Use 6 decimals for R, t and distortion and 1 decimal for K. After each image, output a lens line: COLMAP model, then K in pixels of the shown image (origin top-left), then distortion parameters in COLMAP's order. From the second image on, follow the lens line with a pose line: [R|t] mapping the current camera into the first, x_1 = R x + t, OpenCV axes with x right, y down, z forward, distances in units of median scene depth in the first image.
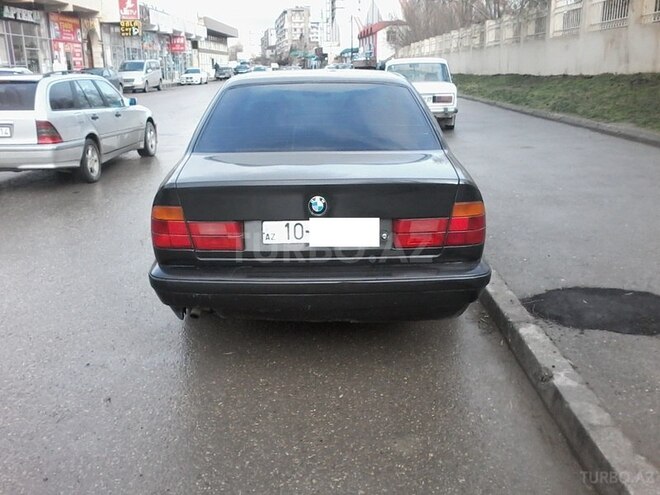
lens RADIAL K [[614.4, 0, 330.0], [0, 614.4, 247.5], [0, 0, 1]] dist [-0.095786, 0.148696]
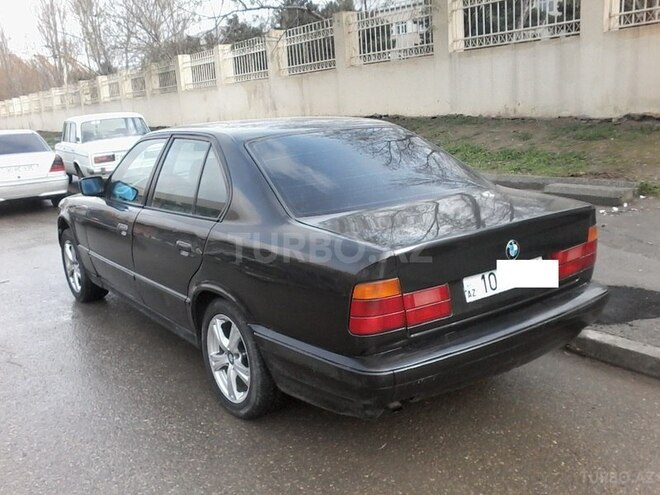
lens RADIAL K [[614.4, 0, 330.0], [0, 614.4, 247.5], [0, 0, 1]] dist [-0.095786, 0.148696]
pose [[0.825364, -0.154375, 0.543087, -0.729265], [0.199030, 0.979700, -0.023995, -0.101096], [-0.528358, 0.127895, 0.839334, 0.342870]]
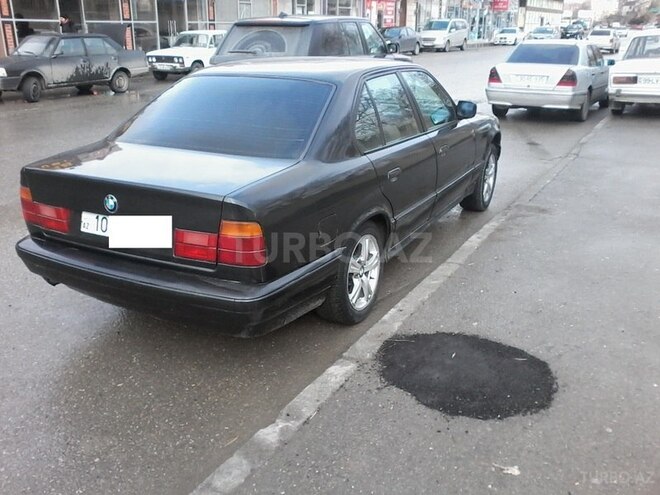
lens RADIAL K [[614.4, 0, 330.0], [0, 614.4, 247.5], [0, 0, 1]] dist [-0.095786, 0.148696]
pose [[0.892373, 0.166014, -0.419655, 0.735848], [-0.140685, 0.985877, 0.090851, -0.136020], [0.428811, -0.022034, 0.903125, 0.205173]]
